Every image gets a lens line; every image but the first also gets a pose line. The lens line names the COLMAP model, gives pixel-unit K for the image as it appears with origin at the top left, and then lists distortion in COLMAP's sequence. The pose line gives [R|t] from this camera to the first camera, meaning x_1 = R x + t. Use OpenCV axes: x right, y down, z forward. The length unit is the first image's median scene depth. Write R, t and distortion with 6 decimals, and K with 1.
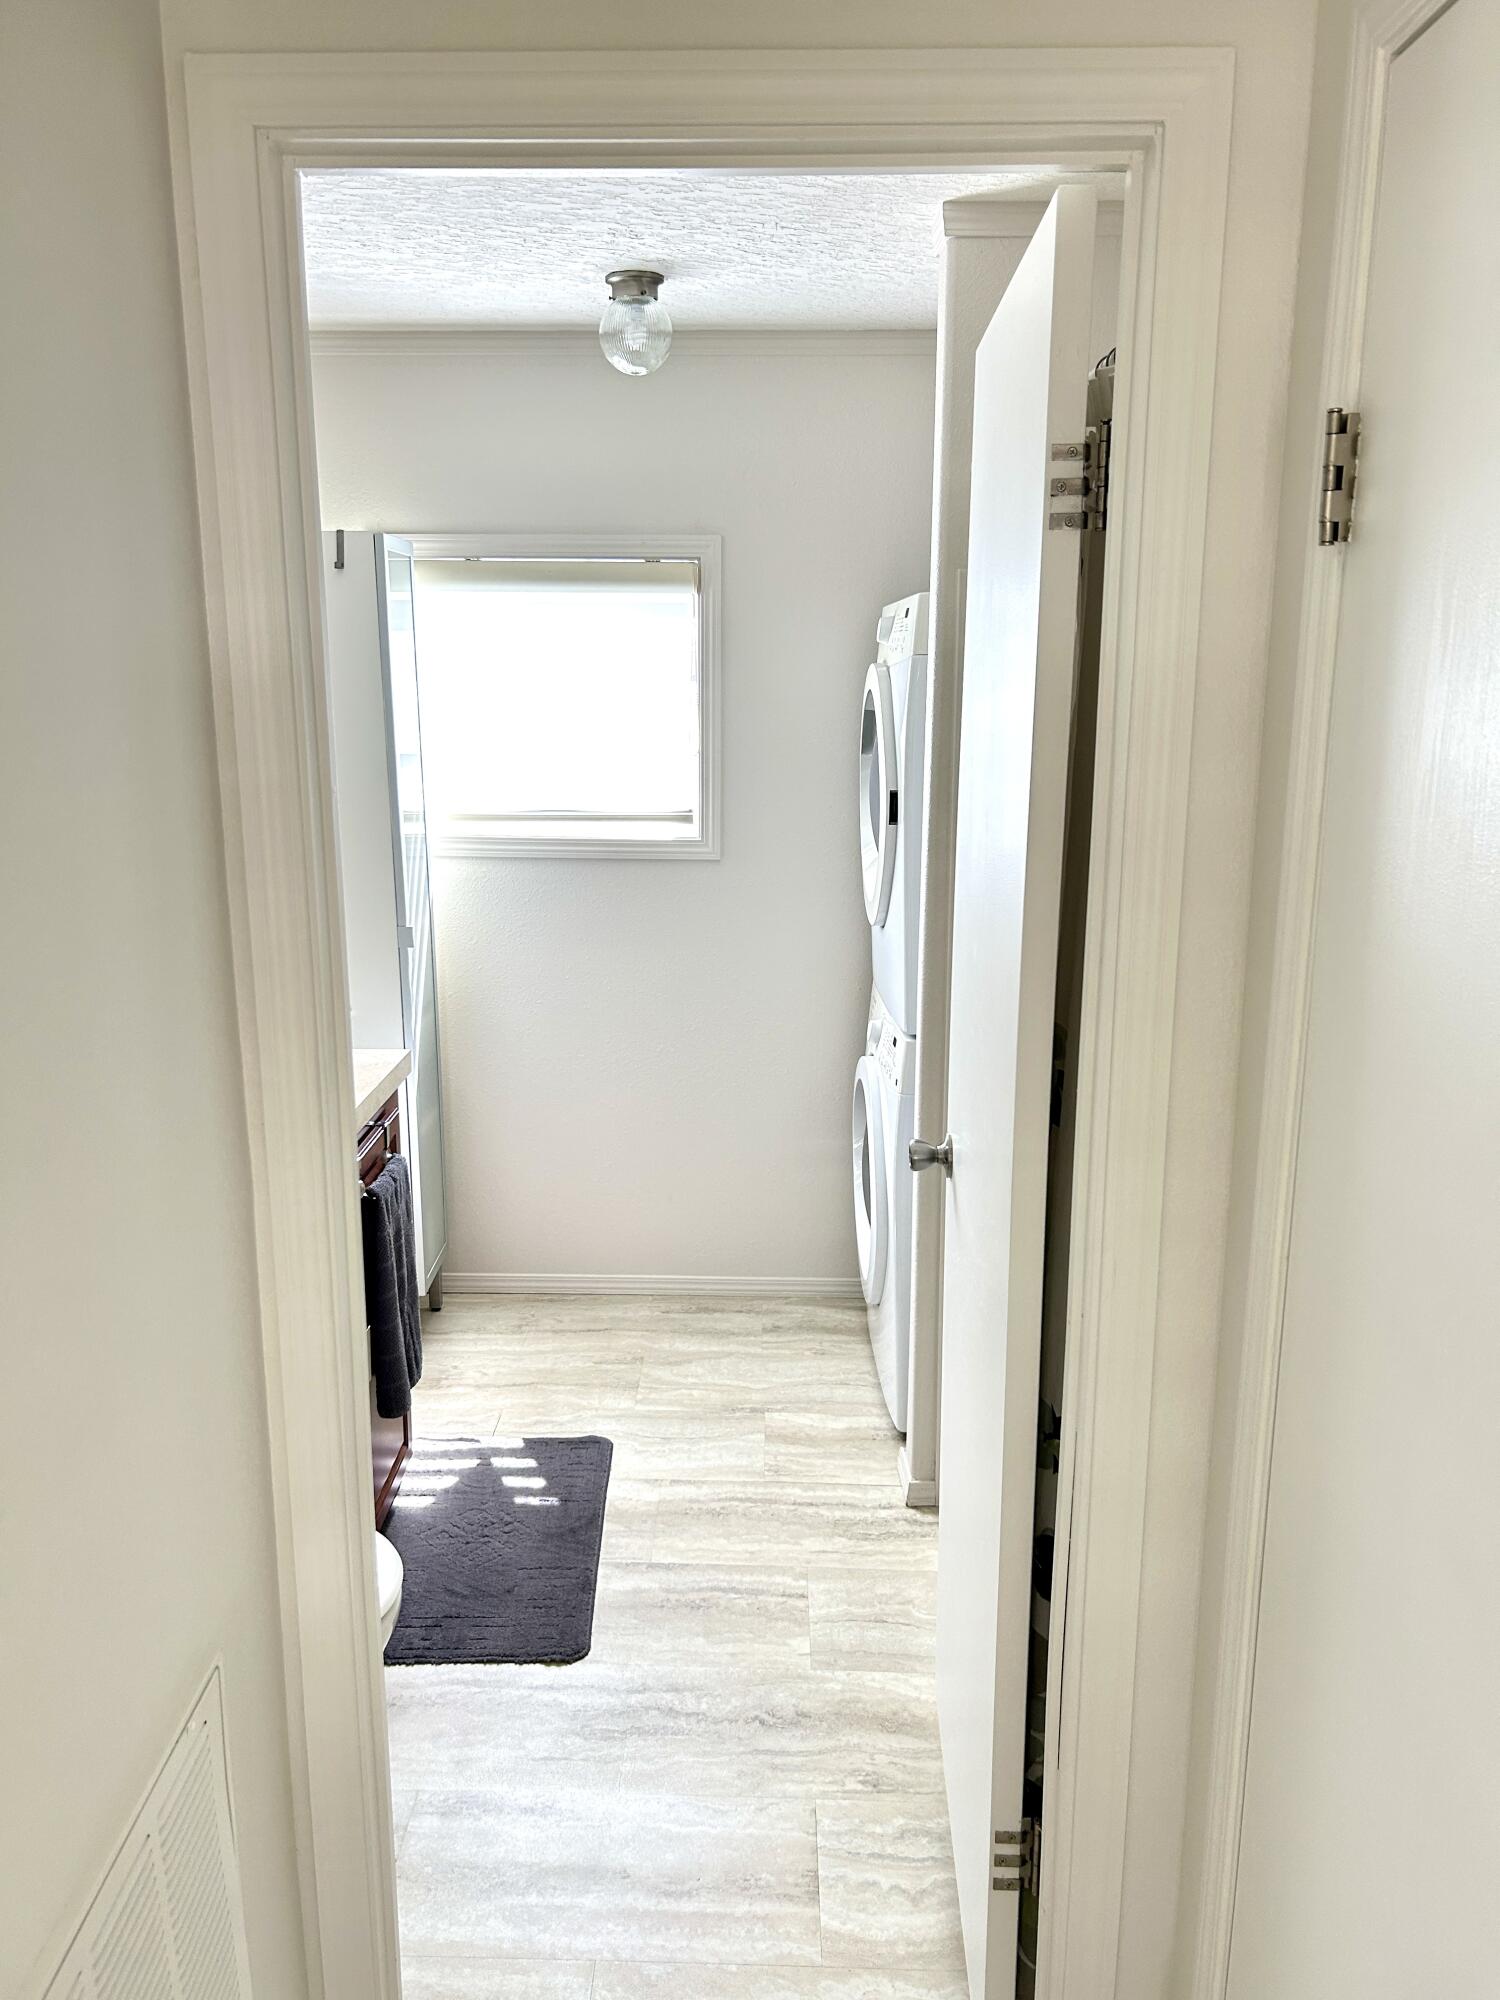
lens RADIAL K [[1491.7, 0, 750.0], [0, 1491.7, 1000.0], [0, 0, 1]] dist [0.050814, -0.051237]
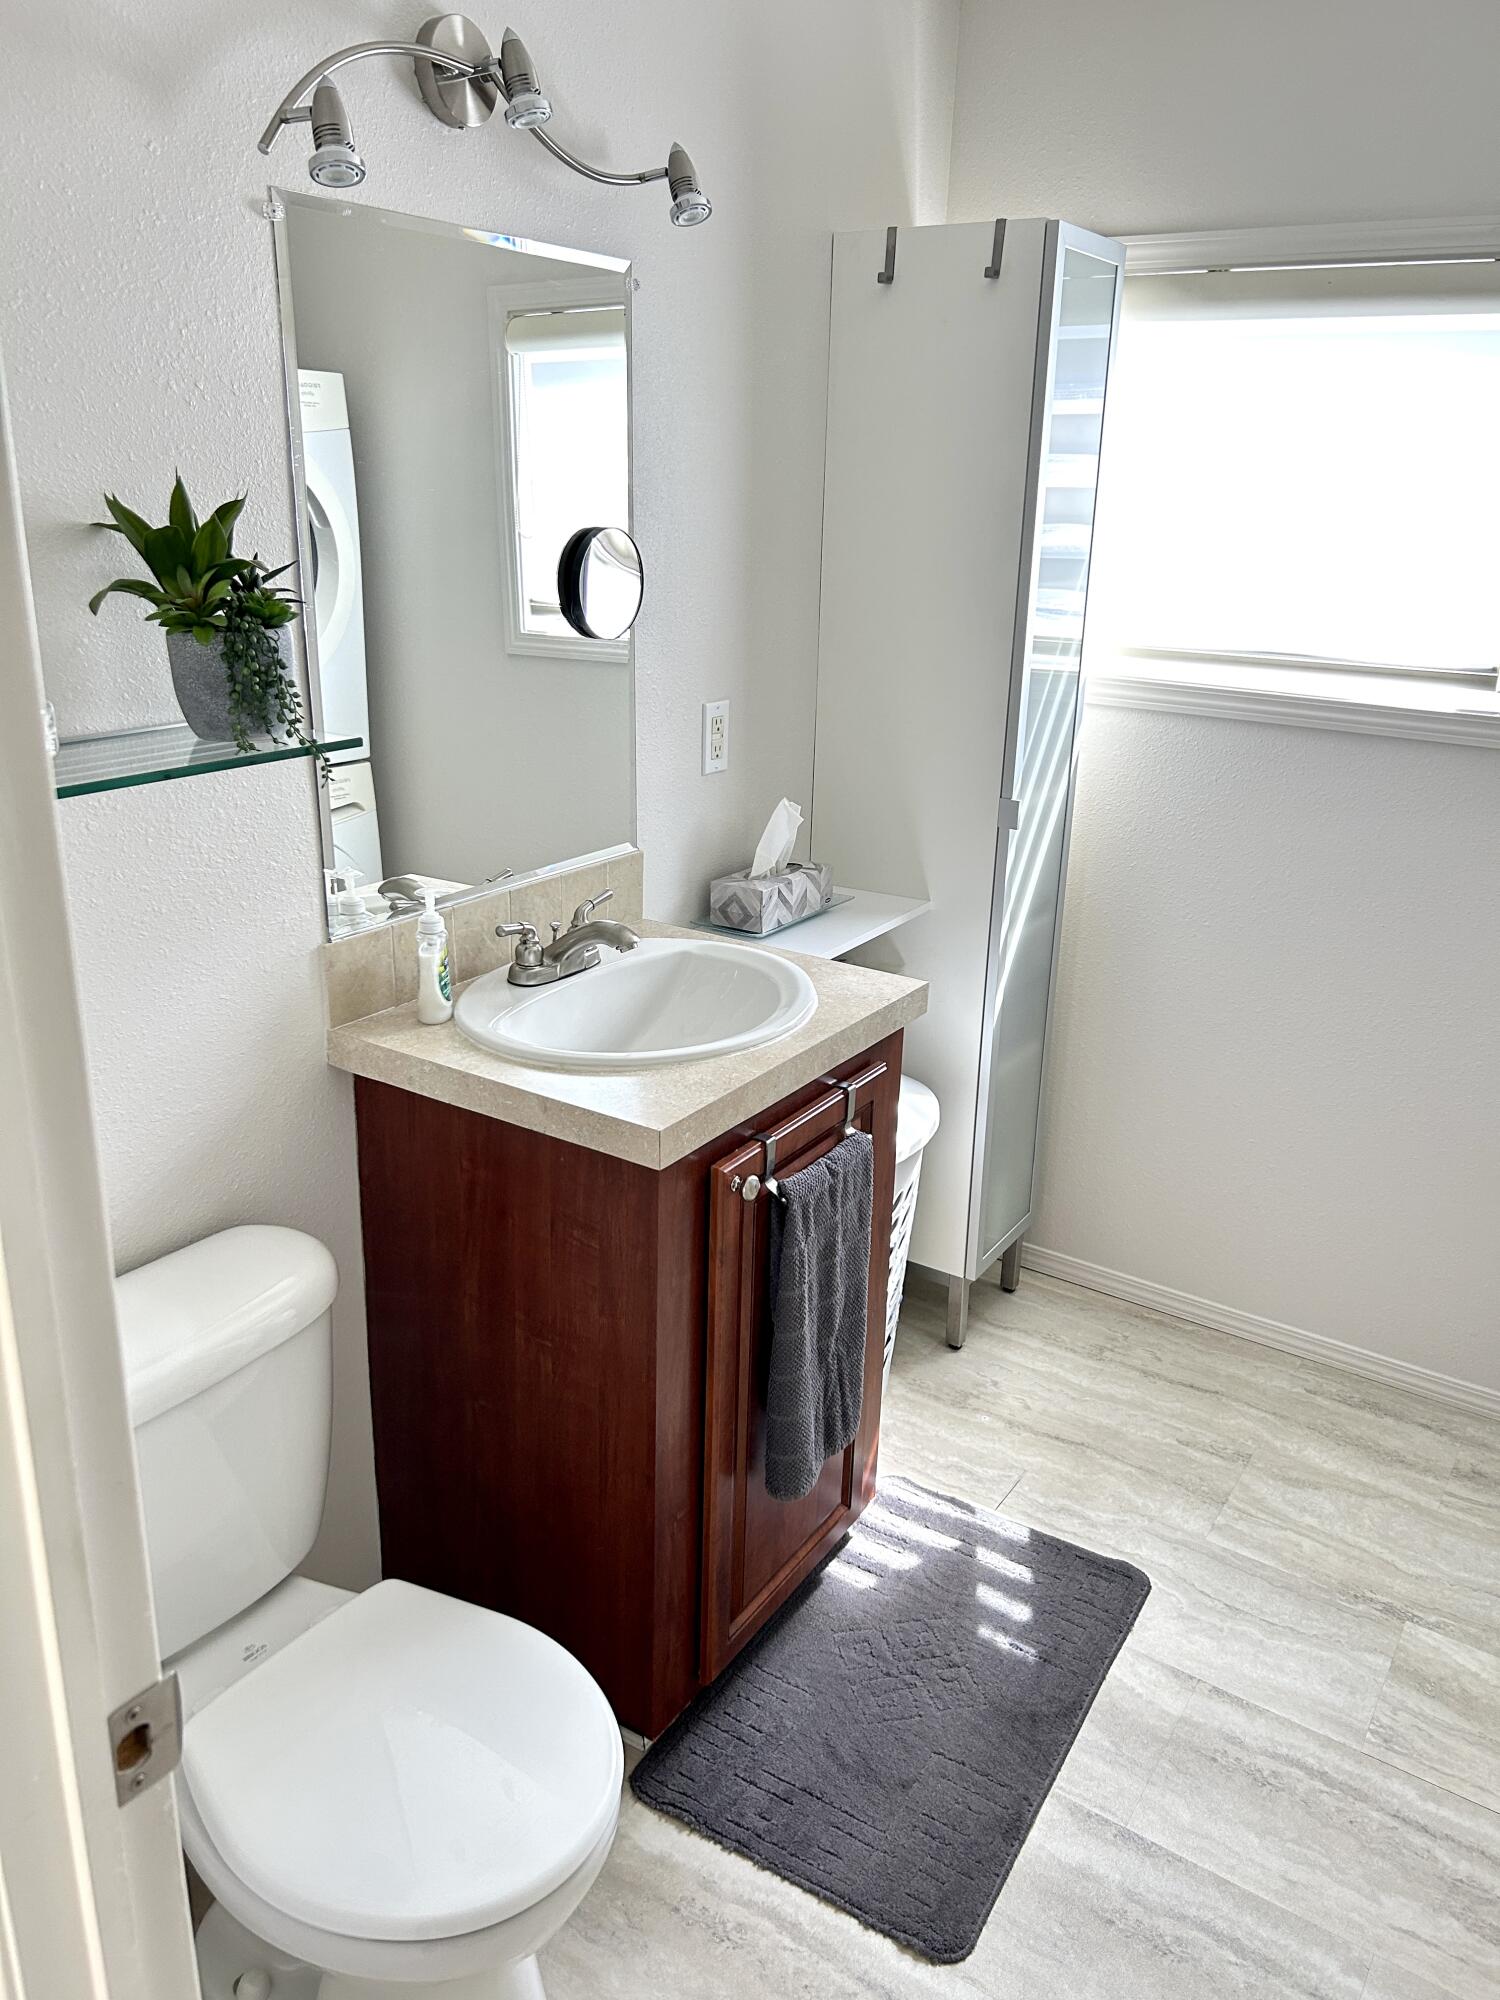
lens RADIAL K [[1528.1, 0, 747.5], [0, 1528.1, 990.5], [0, 0, 1]] dist [0.054995, -0.066617]
pose [[0.846839, 0.190686, -0.496491, 0.048776], [-0.142154, 0.980706, 0.134191, -0.039807], [0.512500, -0.043060, 0.857607, 0.297507]]
